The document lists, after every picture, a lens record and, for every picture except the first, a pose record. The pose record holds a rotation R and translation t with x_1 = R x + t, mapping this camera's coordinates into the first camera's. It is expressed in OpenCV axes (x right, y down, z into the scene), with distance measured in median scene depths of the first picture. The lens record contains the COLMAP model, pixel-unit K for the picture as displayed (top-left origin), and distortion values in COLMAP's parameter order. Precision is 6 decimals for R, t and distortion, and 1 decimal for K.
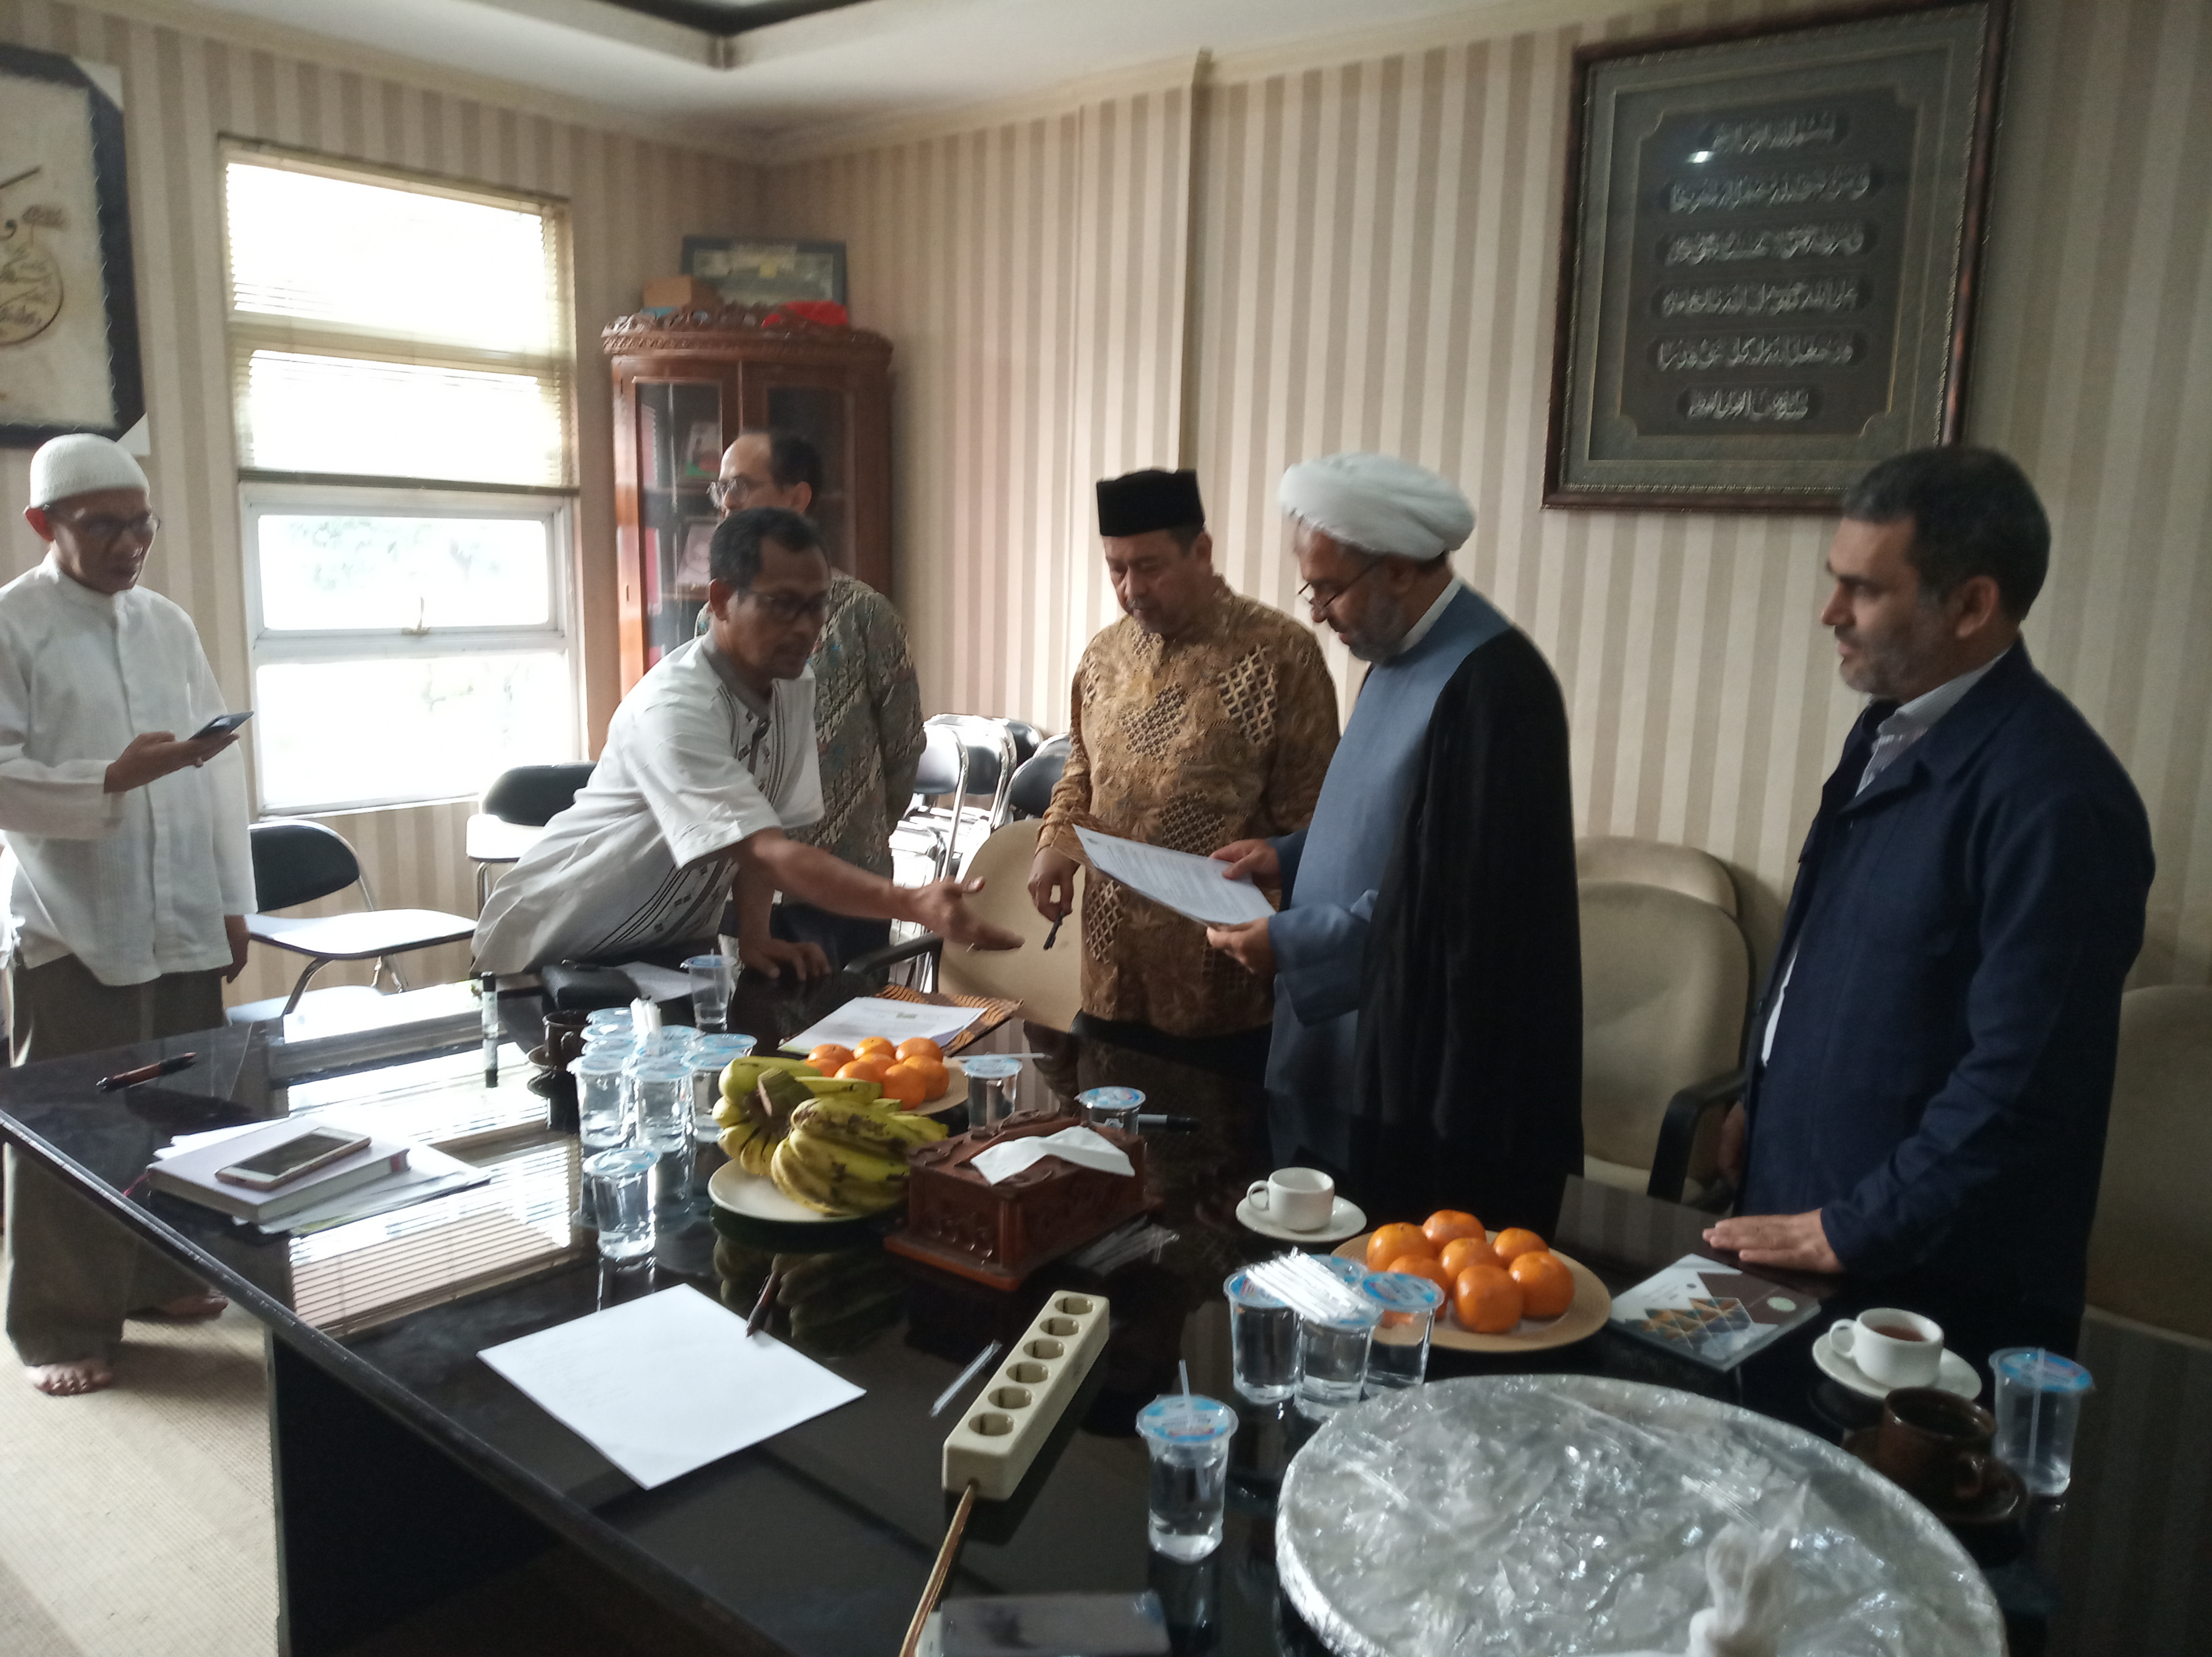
lens RADIAL K [[1689.7, 0, 1115.7], [0, 1689.7, 787.6], [0, 0, 1]] dist [0.027858, 0.000773]
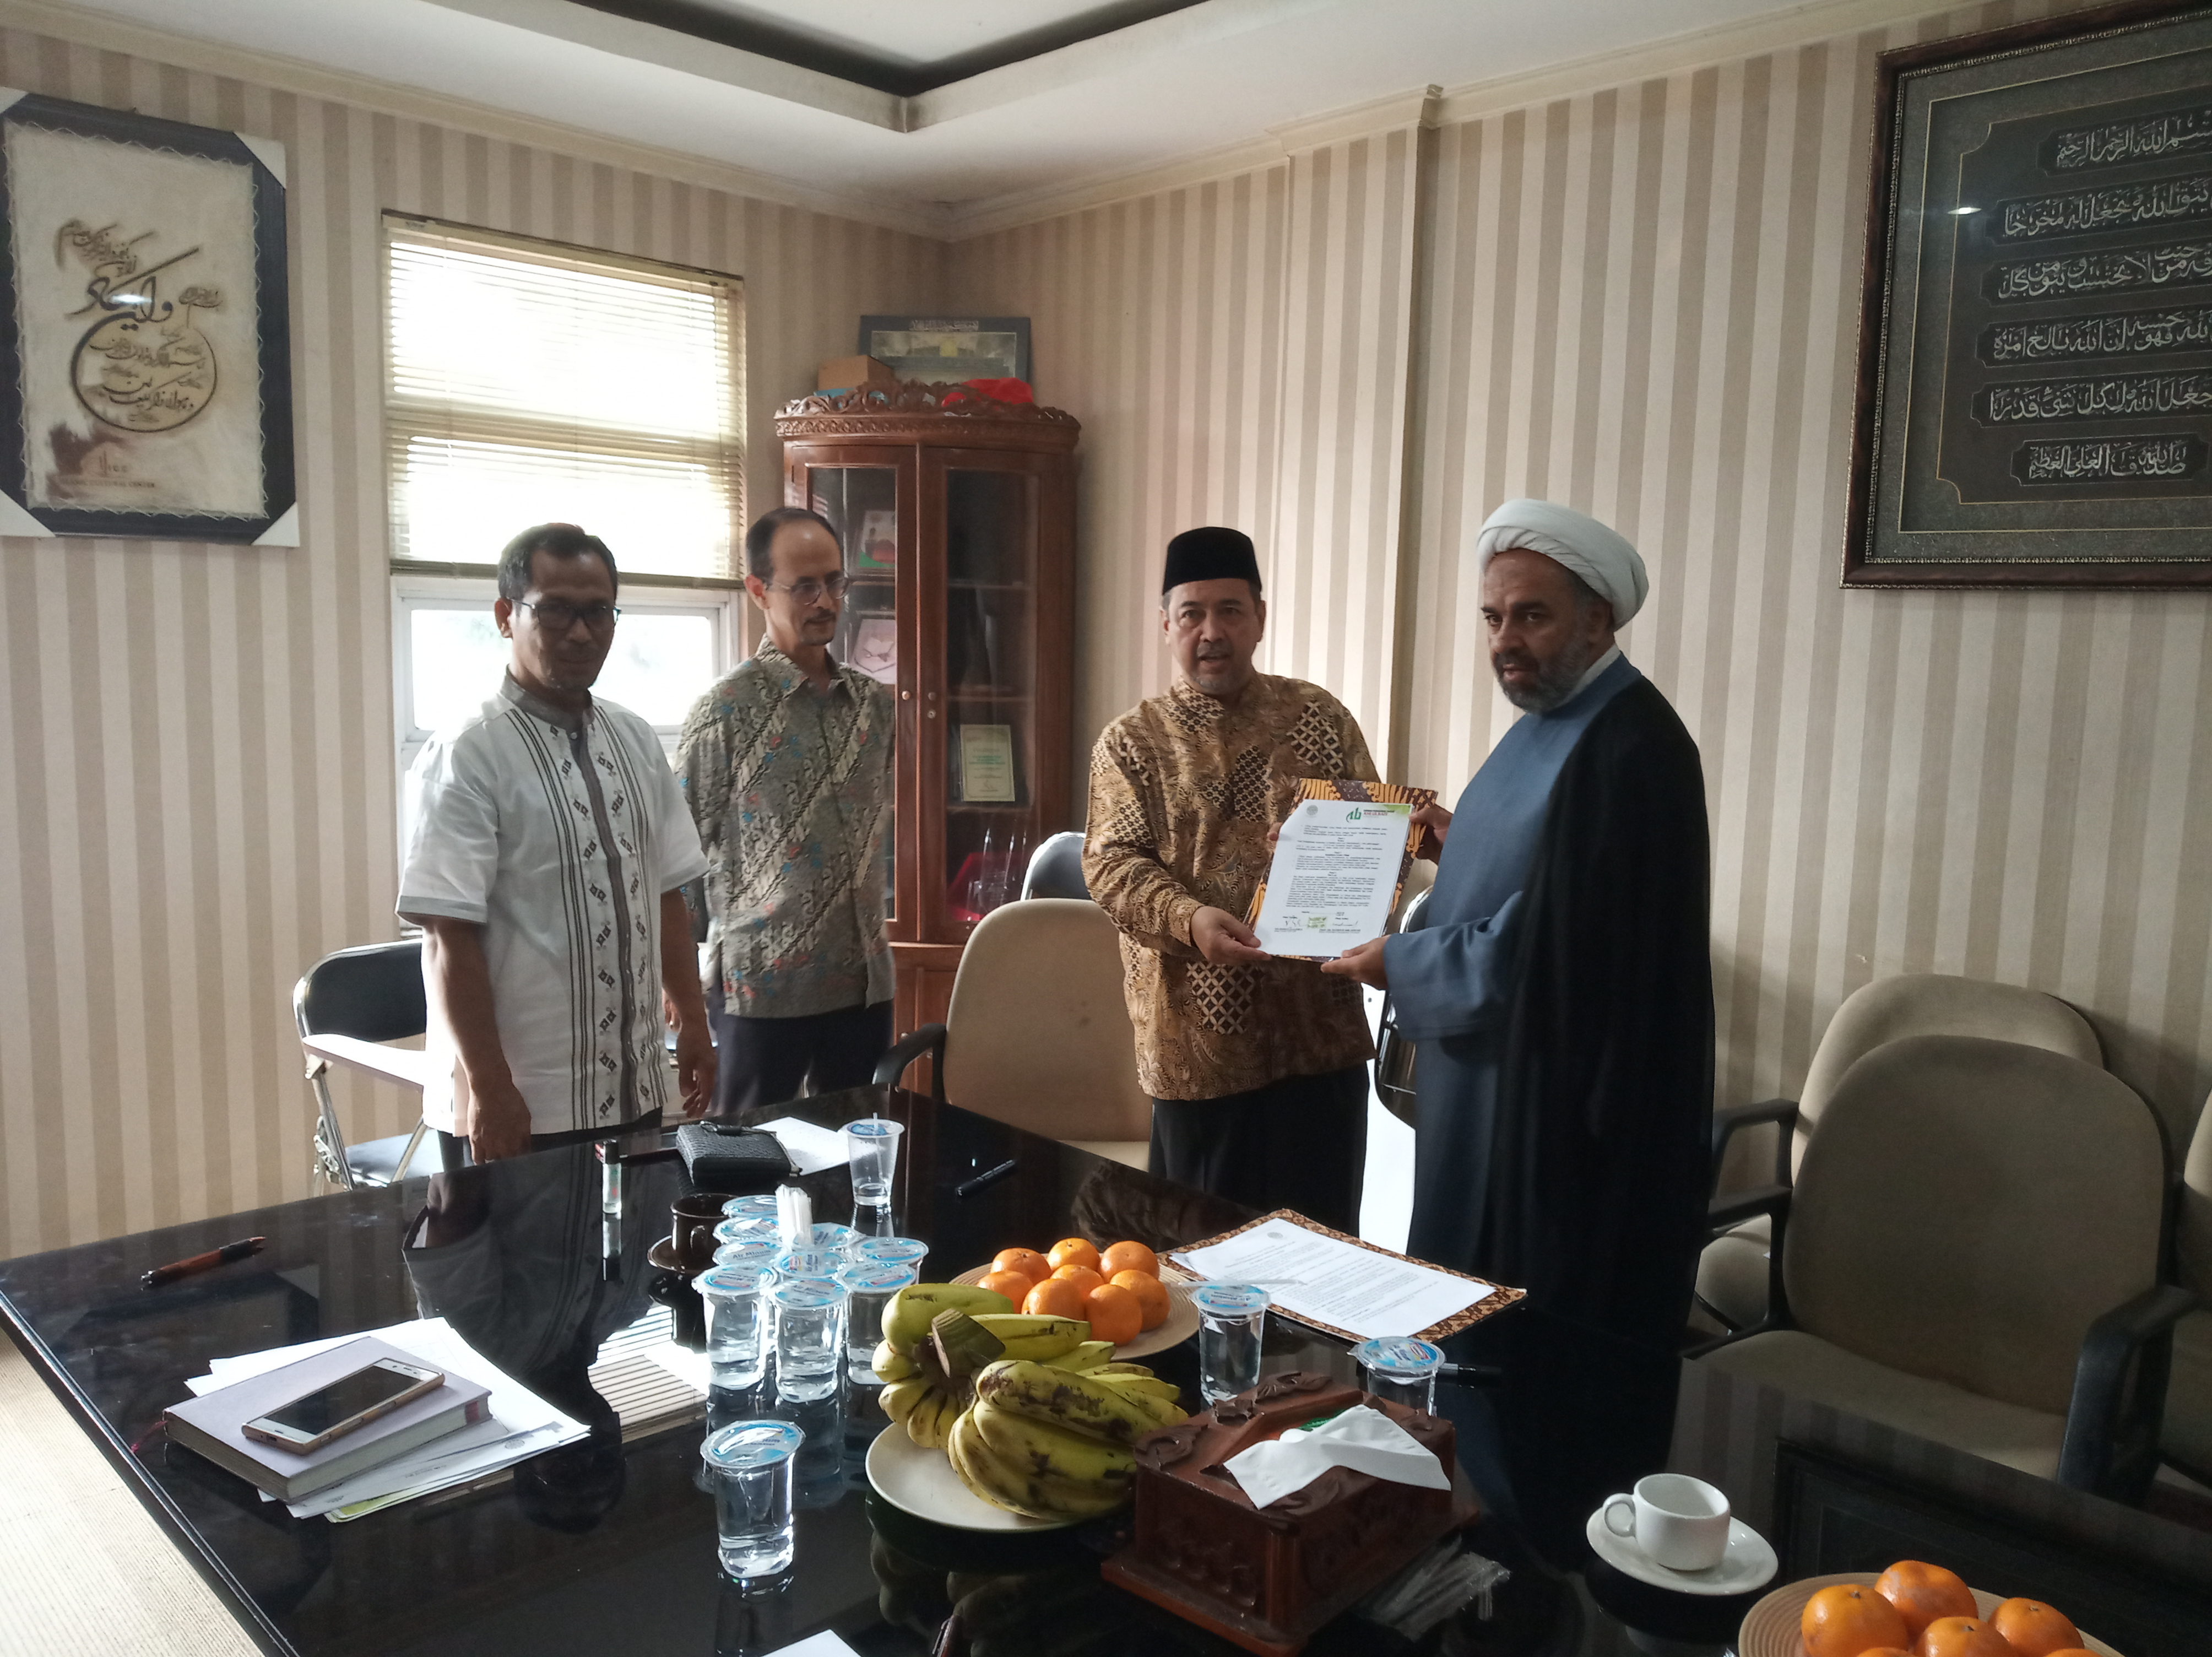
lens RADIAL K [[1689.7, 0, 1115.7], [0, 1689.7, 787.6], [0, 0, 1]] dist [0.027858, 0.000773]
pose [[0.995325, 0.002733, -0.096541, -0.030148], [-0.008533, 0.998179, -0.059721, -0.010617], [0.096202, 0.060265, 0.993536, 0.127599]]
